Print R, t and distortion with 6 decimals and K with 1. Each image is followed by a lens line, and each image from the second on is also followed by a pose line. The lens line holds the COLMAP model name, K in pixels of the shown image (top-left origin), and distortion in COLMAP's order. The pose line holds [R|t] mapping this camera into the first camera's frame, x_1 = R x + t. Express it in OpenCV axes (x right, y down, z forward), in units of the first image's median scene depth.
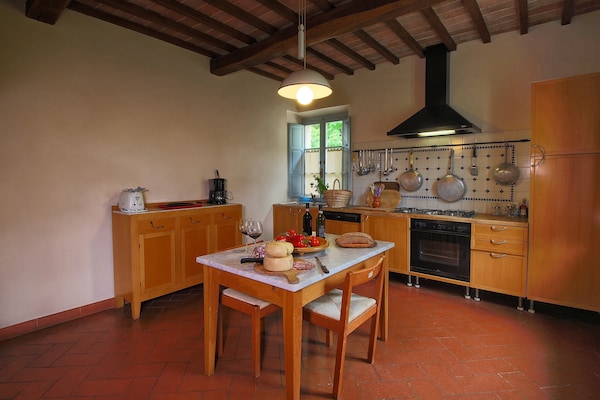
lens RADIAL K [[316.5, 0, 302.5], [0, 316.5, 191.6], [0, 0, 1]] dist [0.030110, -0.000047]
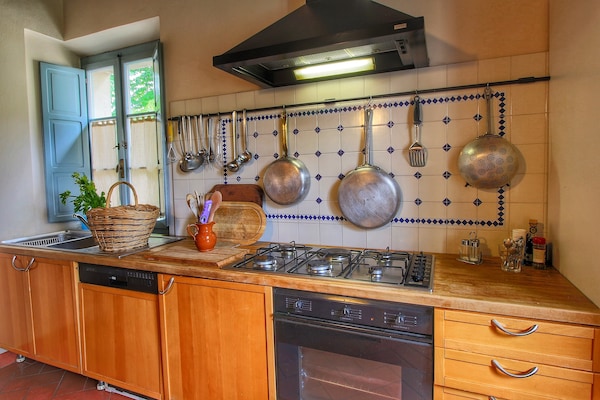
lens RADIAL K [[316.5, 0, 302.5], [0, 316.5, 191.6], [0, 0, 1]] dist [0.030110, -0.000047]
pose [[0.964233, -0.037437, 0.262398, 0.257946], [0.034275, 0.999274, 0.016618, -0.027314], [-0.262830, -0.007030, 0.964817, 0.588304]]
